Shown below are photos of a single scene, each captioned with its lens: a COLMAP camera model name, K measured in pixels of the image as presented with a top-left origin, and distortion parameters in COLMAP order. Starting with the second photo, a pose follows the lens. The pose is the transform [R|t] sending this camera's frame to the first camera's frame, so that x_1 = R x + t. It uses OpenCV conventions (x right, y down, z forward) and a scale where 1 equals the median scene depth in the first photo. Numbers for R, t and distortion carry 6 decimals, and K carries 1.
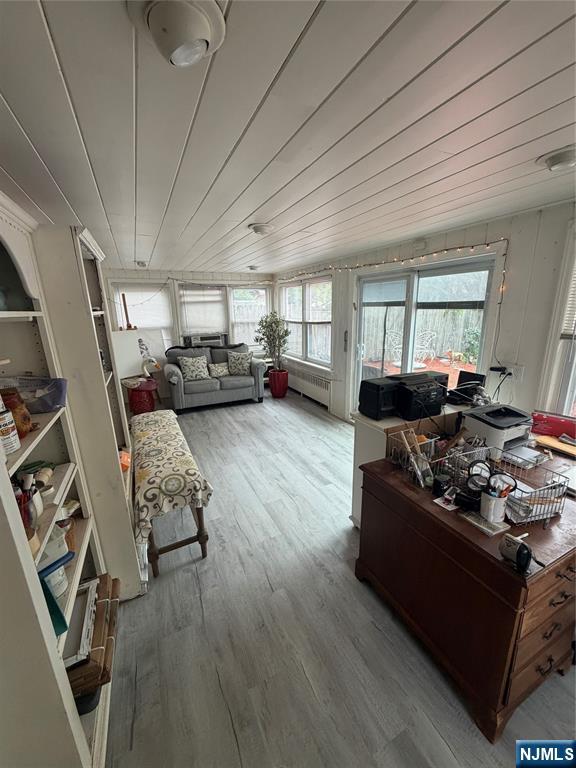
lens RADIAL K [[303.5, 0, 286.9], [0, 303.5, 384.6], [0, 0, 1]] dist [-0.000656, -0.000041]
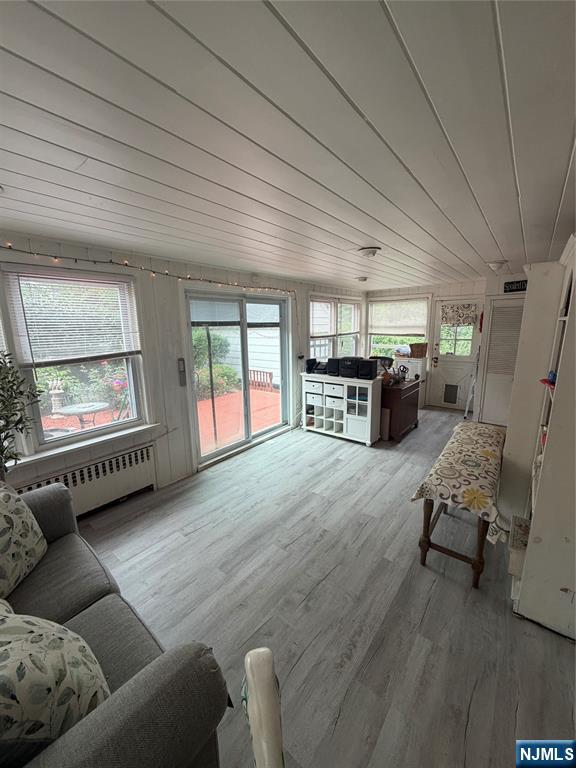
lens RADIAL K [[303.5, 0, 287.3], [0, 303.5, 384.9], [0, 0, 1]] dist [-0.000656, -0.000041]
pose [[-0.430550, -0.147233, 0.890477, -0.724194], [0.250821, 0.928226, 0.274747, -0.311410], [-0.867015, 0.341643, -0.362719, 1.297284]]
